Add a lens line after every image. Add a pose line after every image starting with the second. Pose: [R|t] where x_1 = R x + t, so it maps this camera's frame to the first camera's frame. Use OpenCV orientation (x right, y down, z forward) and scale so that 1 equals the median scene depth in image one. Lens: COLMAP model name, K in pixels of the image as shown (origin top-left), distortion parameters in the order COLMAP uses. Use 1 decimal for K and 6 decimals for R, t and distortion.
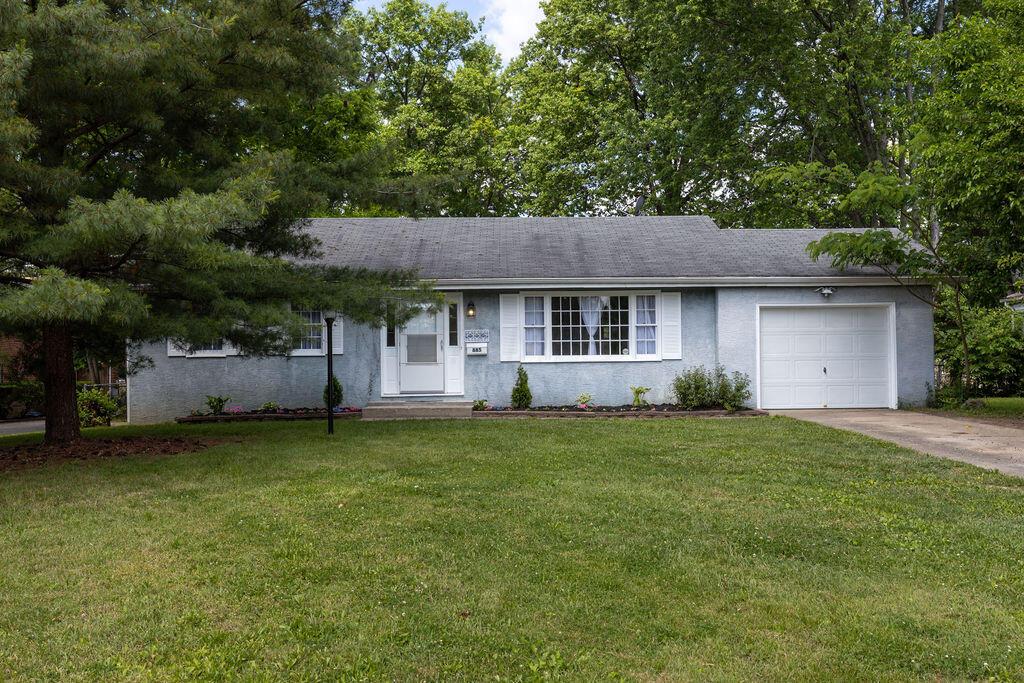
lens RADIAL K [[1029.8, 0, 516.3], [0, 1029.8, 347.6], [0, 0, 1]] dist [0.003749, 0.000000]
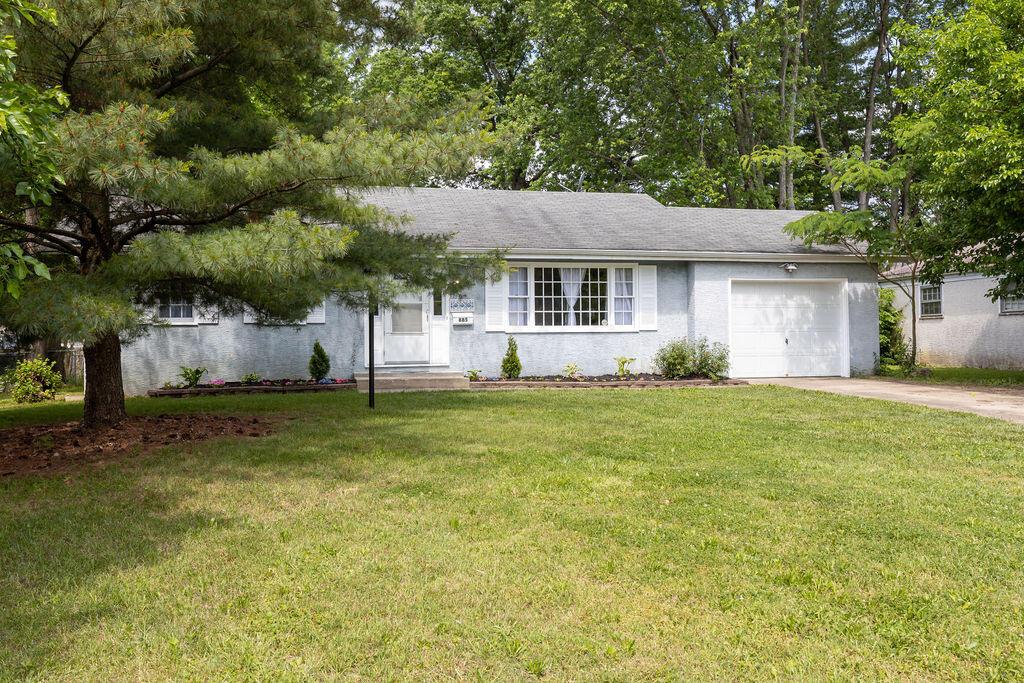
lens RADIAL K [[933.3, 0, 506.8], [0, 933.3, 335.2], [0, 0, 1]] dist [-0.013343, 0.000000]
pose [[0.977525, 0.004170, 0.210778, -0.185542], [-0.007833, 0.999832, 0.016545, 0.001908], [-0.210673, -0.017824, 0.977394, 0.115550]]
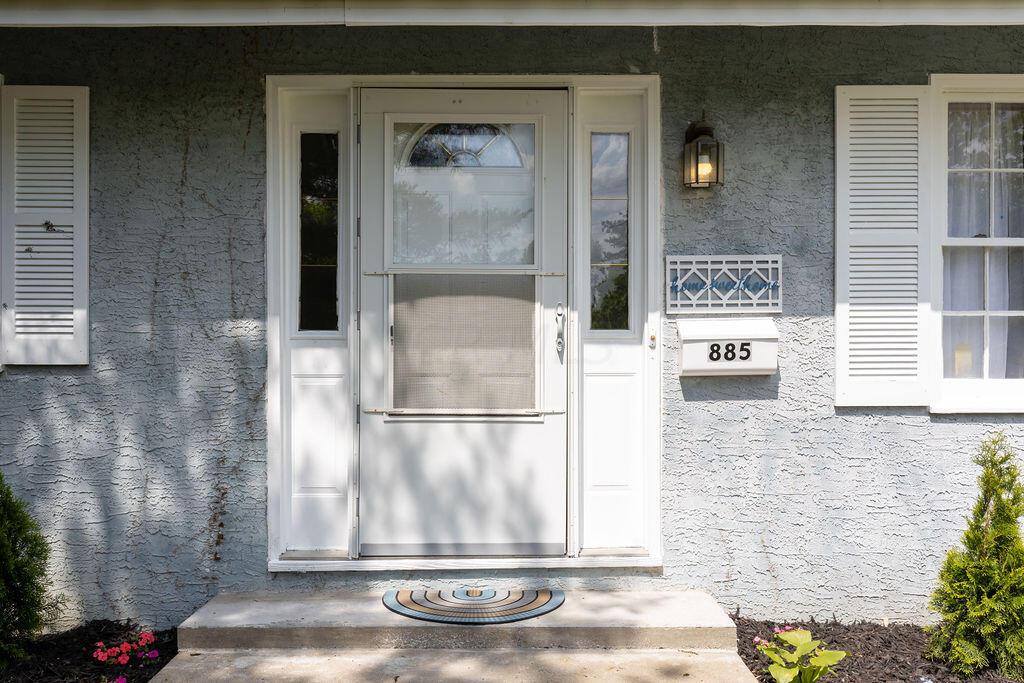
lens RADIAL K [[970.0, 0, 508.9], [0, 970.0, 340.0], [0, 0, 1]] dist [0.007880, 0.000000]
pose [[0.999952, 0.009649, -0.001544, -0.082287], [-0.009598, 0.999488, 0.030529, -0.005648], [0.001838, -0.030513, 0.999533, 0.802554]]
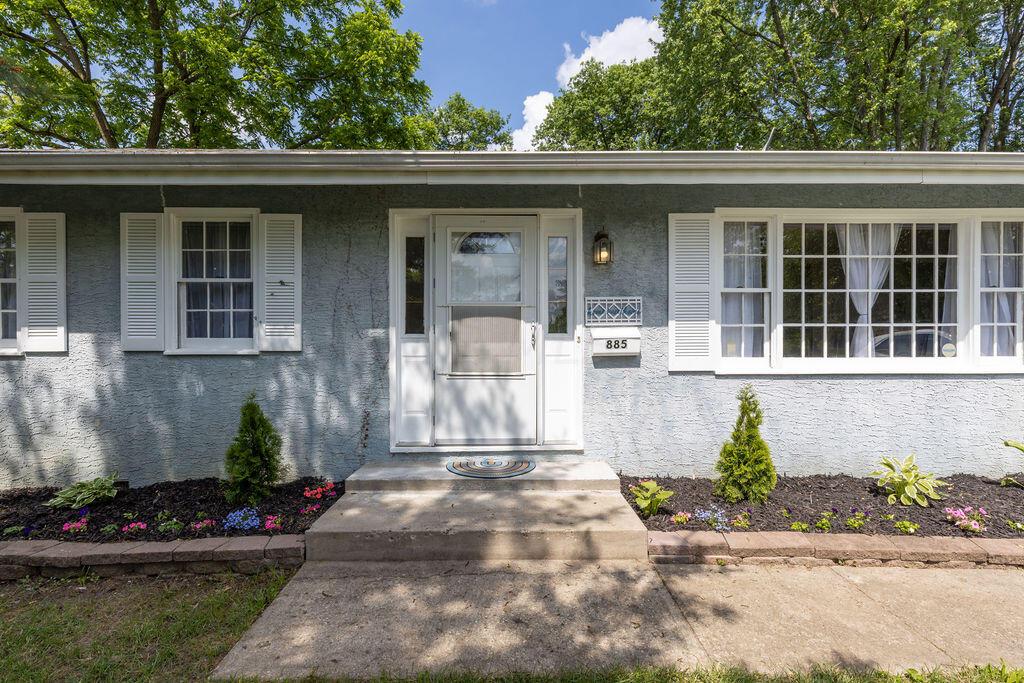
lens RADIAL K [[488.5, 0, 510.1], [0, 488.5, 338.1], [0, 0, 1]] dist [0.001177, -0.000165]
pose [[0.999952, 0.009152, -0.003448, -0.081039], [-0.009062, 0.999638, 0.025350, -0.004905], [0.003678, -0.025317, 0.999673, 0.797712]]
